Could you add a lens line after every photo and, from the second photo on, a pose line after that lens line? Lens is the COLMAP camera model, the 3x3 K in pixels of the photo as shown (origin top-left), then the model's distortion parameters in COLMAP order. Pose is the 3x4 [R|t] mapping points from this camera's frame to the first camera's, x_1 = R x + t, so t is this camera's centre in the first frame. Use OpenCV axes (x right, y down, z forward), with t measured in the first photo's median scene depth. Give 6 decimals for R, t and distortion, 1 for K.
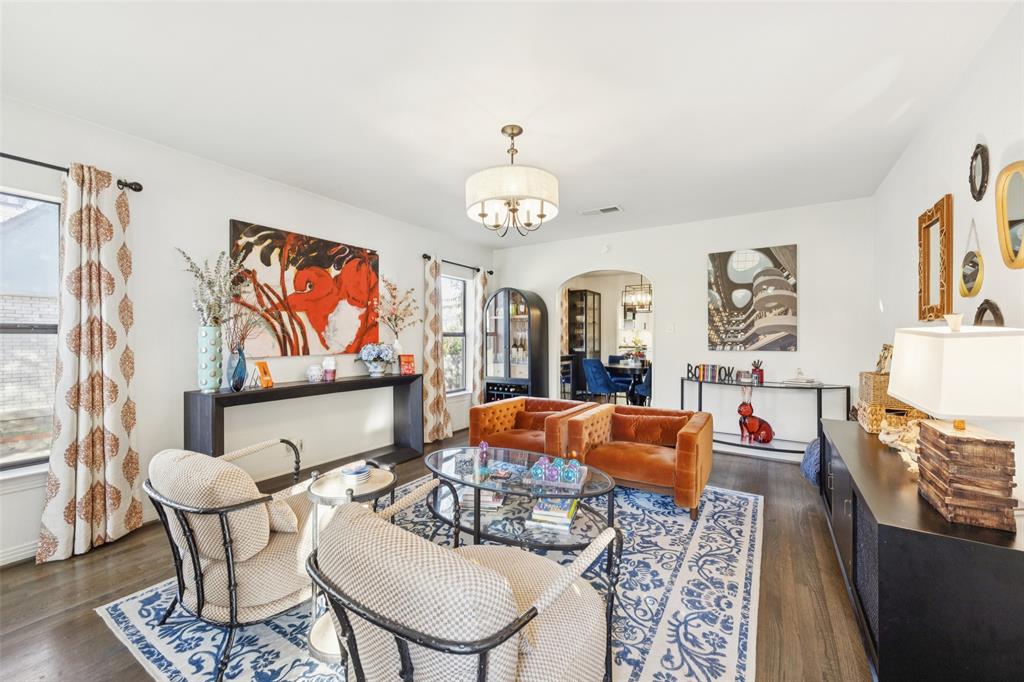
lens RADIAL K [[399.1, 0, 518.9], [0, 399.1, 336.5], [0, 0, 1]] dist [0.004852, 0.000784]
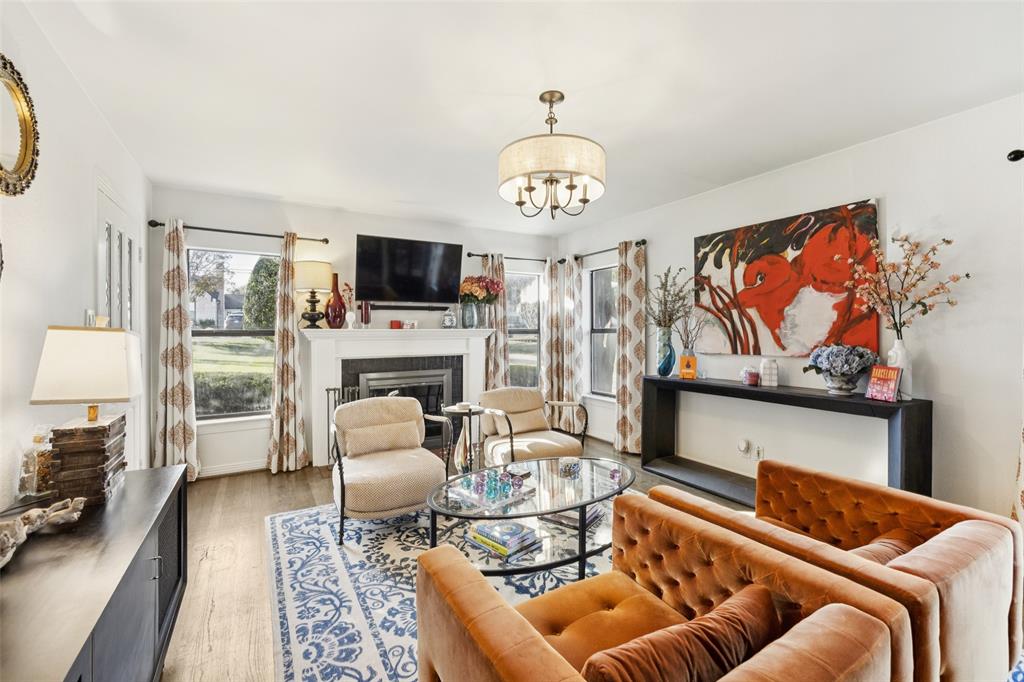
lens RADIAL K [[437.6, 0, 516.5], [0, 437.6, 331.1], [0, 0, 1]] dist [-0.002276, -0.000338]
pose [[-0.452655, -0.005000, -0.891672, 0.544728], [0.003417, 0.999967, -0.007342, -0.001914], [0.891679, -0.006370, -0.452623, 0.860796]]
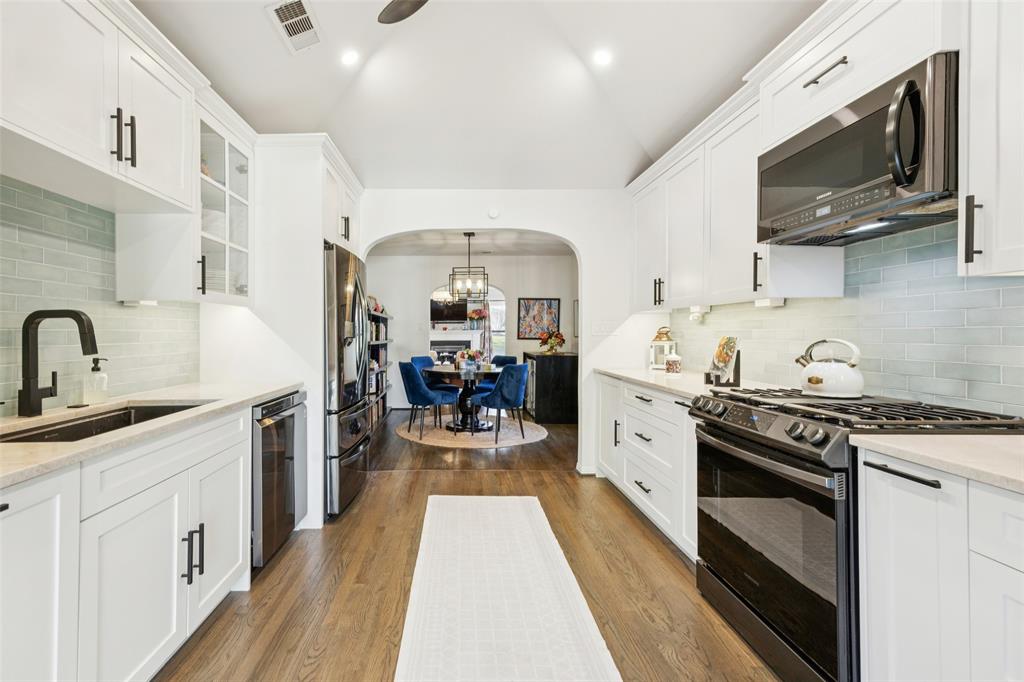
lens RADIAL K [[430.3, 0, 453.8], [0, 430.3, 333.7], [0, 0, 1]] dist [0.004494, -0.000922]
pose [[-0.855404, 0.000269, -0.517962, 1.234656], [-0.001469, 0.999995, 0.002946, -0.002633], [0.517960, 0.003281, -0.855399, 2.789864]]
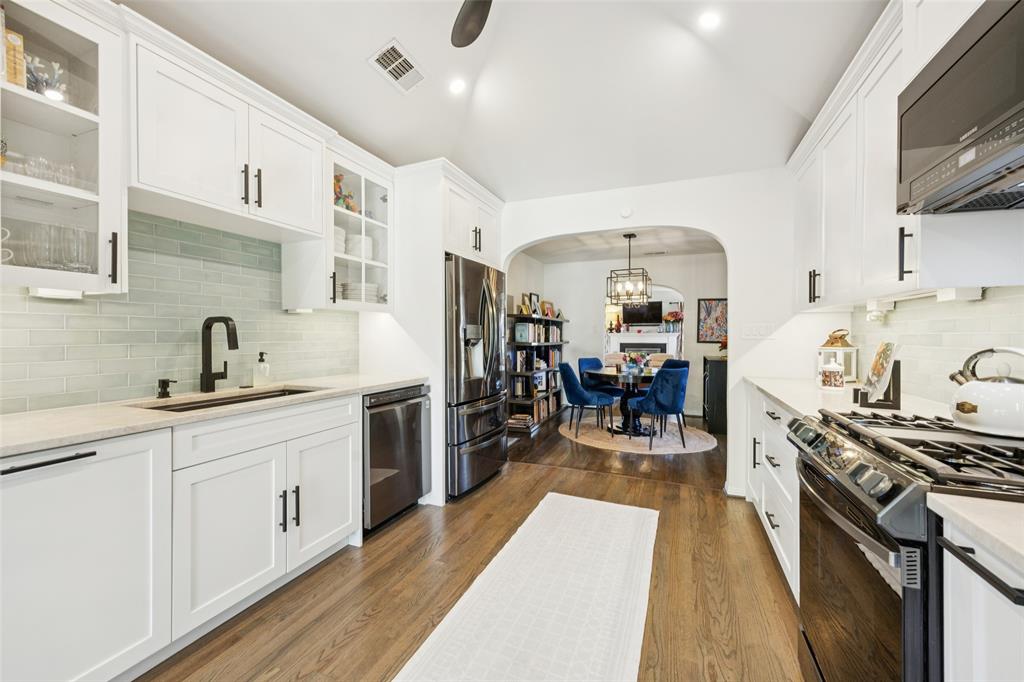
lens RADIAL K [[399.1, 0, 515.0], [0, 399.1, 336.9], [0, 0, 1]] dist [0.004852, 0.000784]
pose [[-0.986479, -0.005230, -0.163804, 1.048917], [-0.006460, 0.999955, 0.006977, -0.003176], [0.163761, 0.007941, -0.986468, 2.827943]]
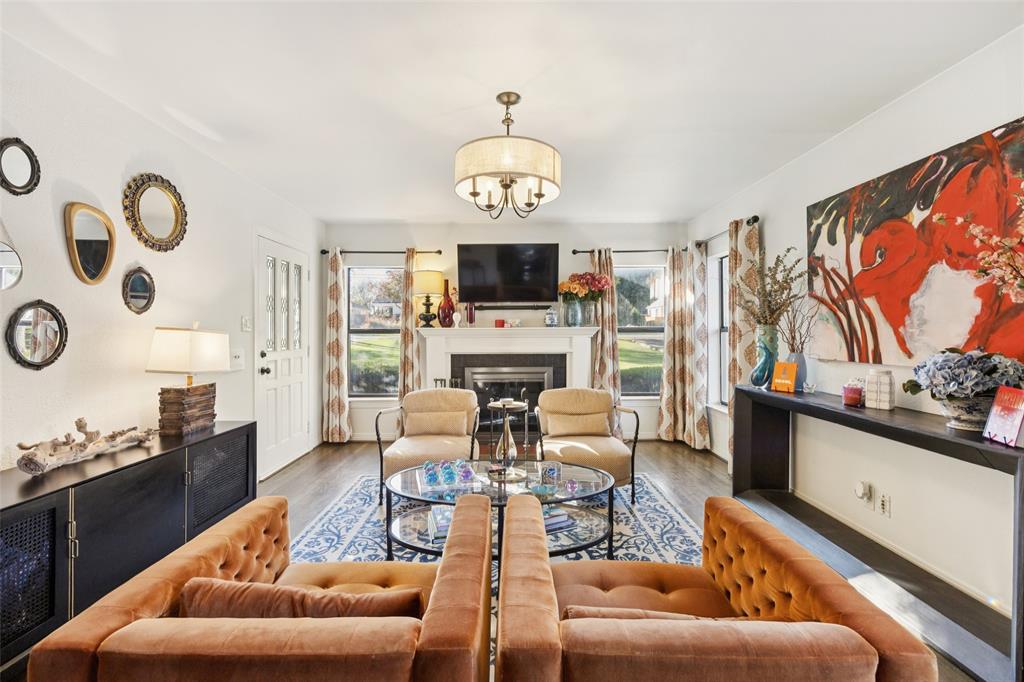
lens RADIAL K [[451.8, 0, 510.8], [0, 451.8, 323.9], [0, 0, 1]] dist [-0.010646, 0.001022]
pose [[-0.845786, -0.010875, -0.533412, 0.315290], [-0.000580, 0.999810, -0.019464, -0.002458], [0.533522, -0.016153, -0.845632, 1.160228]]
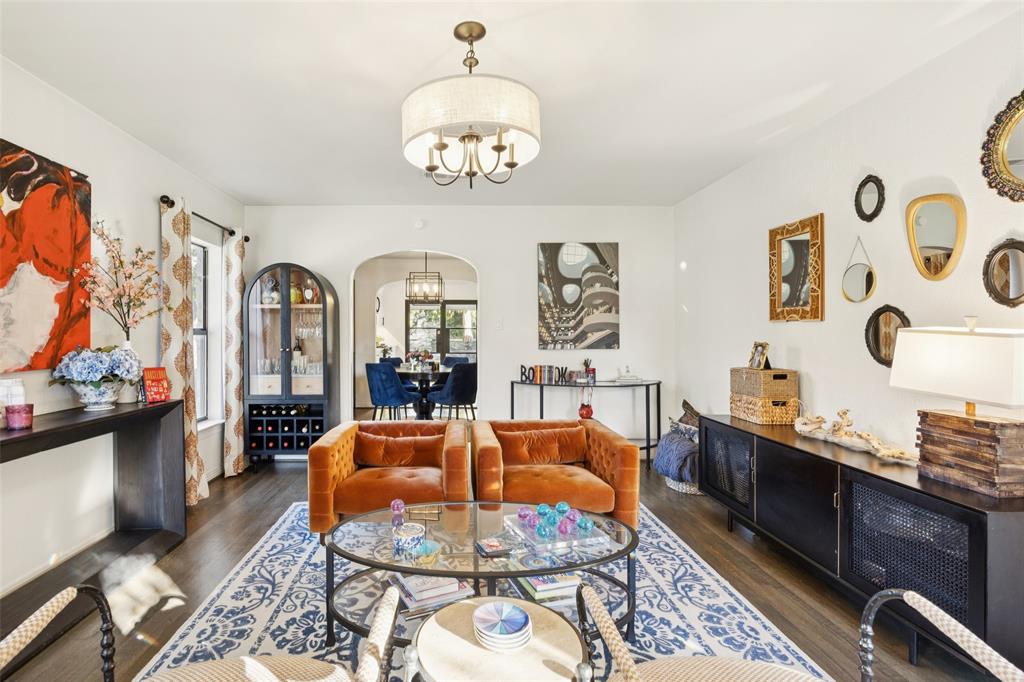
lens RADIAL K [[476.2, 0, 454.6], [0, 476.2, 331.7], [0, 0, 1]] dist [-0.007033, 0.001412]
pose [[0.845334, 0.000669, 0.534237, -0.296651], [0.000971, 0.999996, -0.002789, -0.003323], [-0.534237, 0.002876, 0.845330, 0.213972]]
